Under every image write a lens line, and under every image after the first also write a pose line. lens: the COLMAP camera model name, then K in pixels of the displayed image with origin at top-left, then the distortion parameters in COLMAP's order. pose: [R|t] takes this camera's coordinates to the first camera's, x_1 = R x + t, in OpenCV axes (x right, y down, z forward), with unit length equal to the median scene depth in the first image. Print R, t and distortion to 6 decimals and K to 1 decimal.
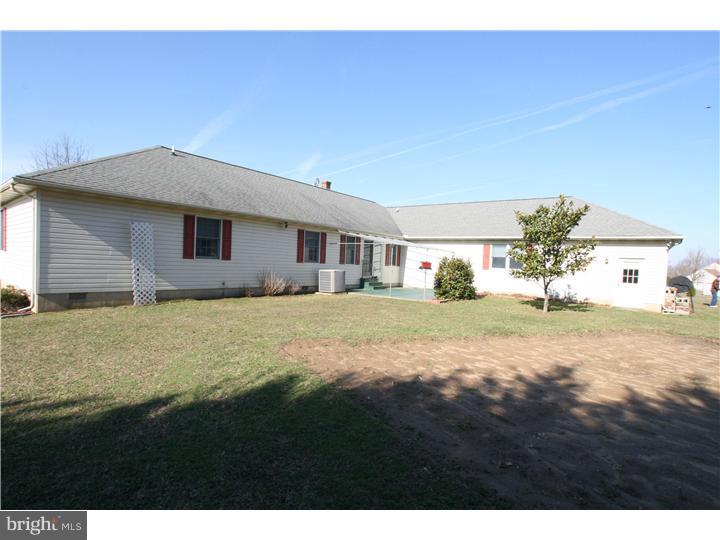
lens RADIAL K [[379.2, 0, 361.1], [0, 379.2, 272.6], [0, 0, 1]] dist [-0.018907, 0.001256]
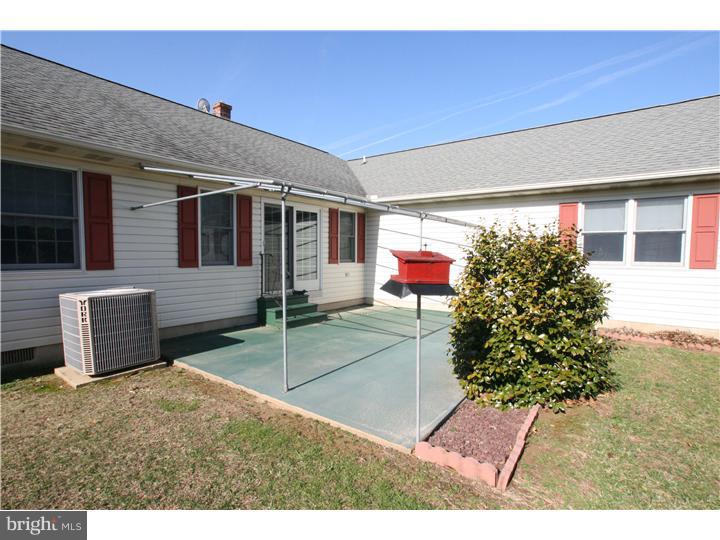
lens RADIAL K [[348.3, 0, 358.7], [0, 348.3, 269.1], [0, 0, 1]] dist [-0.002548, -0.000041]
pose [[0.999306, -0.037160, -0.002725, 0.107218], [0.037202, 0.999159, 0.017250, -0.018936], [0.002082, -0.017339, 0.999847, 0.629601]]
